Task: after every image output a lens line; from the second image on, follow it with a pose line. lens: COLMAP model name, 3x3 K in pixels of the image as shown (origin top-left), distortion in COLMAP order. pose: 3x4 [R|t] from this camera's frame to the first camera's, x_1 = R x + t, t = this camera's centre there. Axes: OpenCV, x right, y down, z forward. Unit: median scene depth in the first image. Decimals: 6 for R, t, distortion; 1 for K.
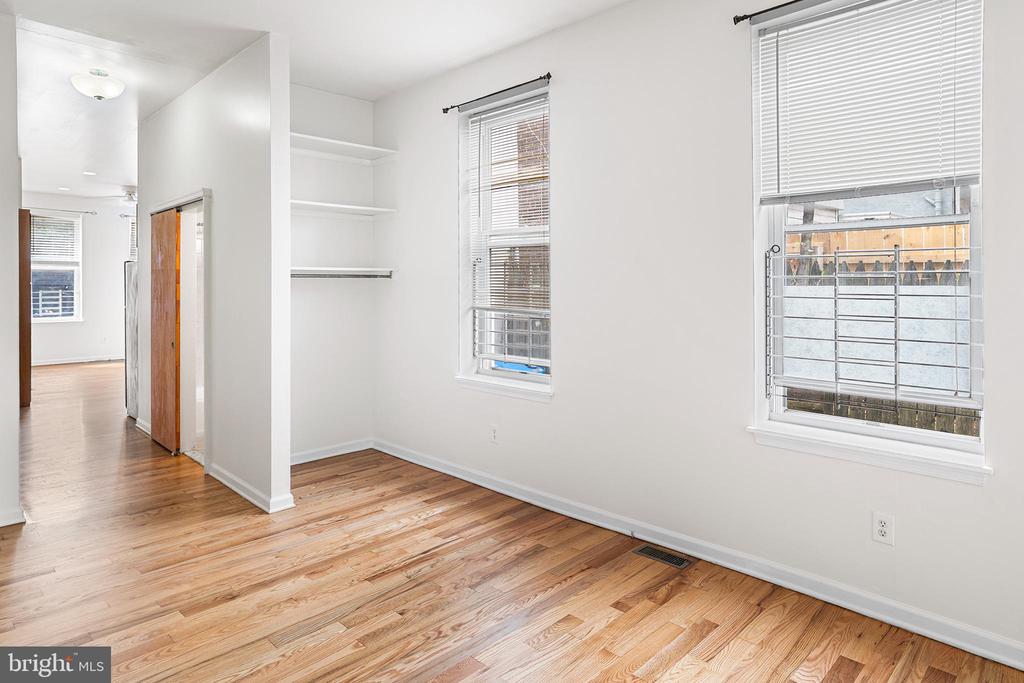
lens RADIAL K [[604.8, 0, 510.5], [0, 604.8, 297.3], [0, 0, 1]] dist [-0.001525, 0.000180]
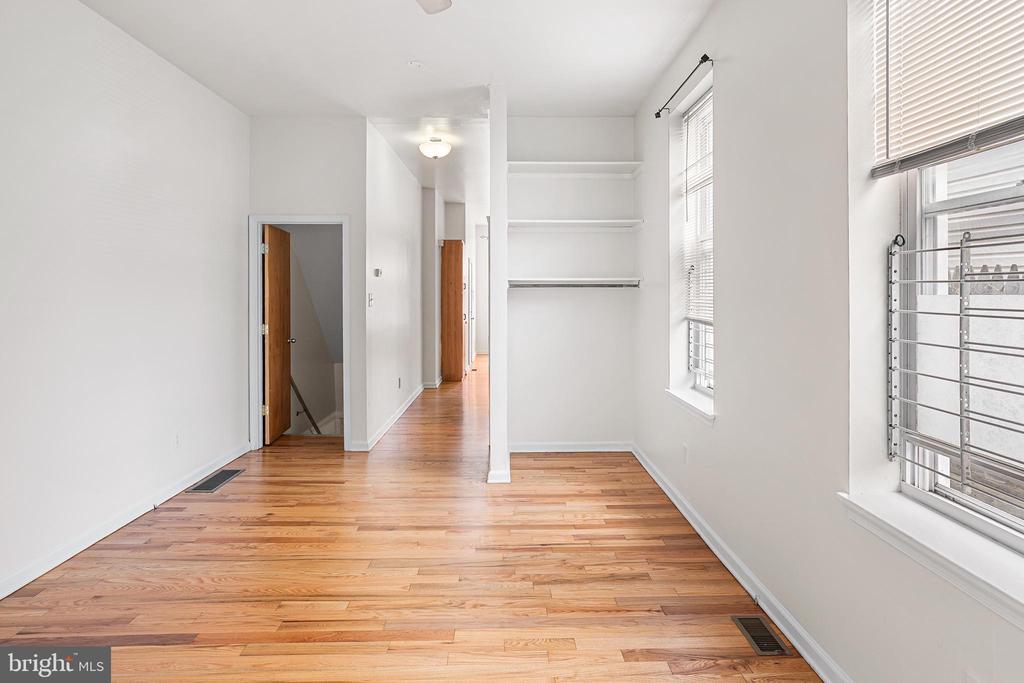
lens RADIAL K [[596.6, 0, 517.4], [0, 596.6, 310.3], [0, 0, 1]] dist [-0.002270, 0.001930]
pose [[0.723543, 0.018965, -0.690019, 0.546508], [-0.014728, 0.999819, 0.012036, -0.003685], [0.690122, 0.001454, 0.723691, 0.206618]]
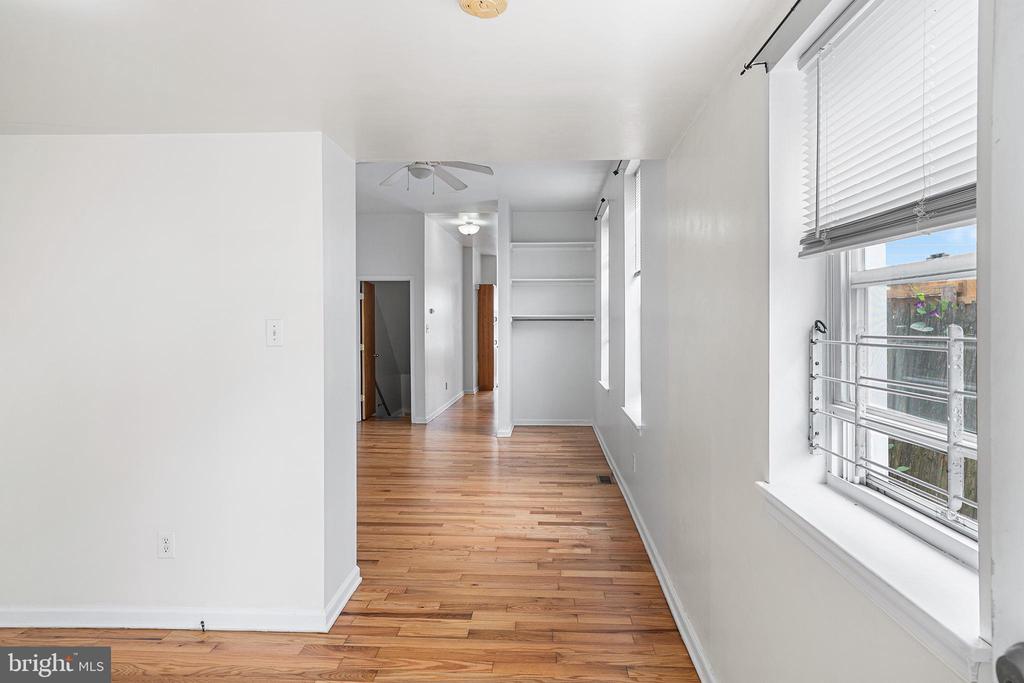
lens RADIAL K [[574.8, 0, 514.2], [0, 574.8, 371.1], [0, 0, 1]] dist [-0.001302, 0.000251]
pose [[0.663427, 0.060836, -0.745763, 1.287387], [-0.017838, 0.997692, 0.065518, 0.008046], [0.748028, -0.030163, 0.662981, -0.292379]]
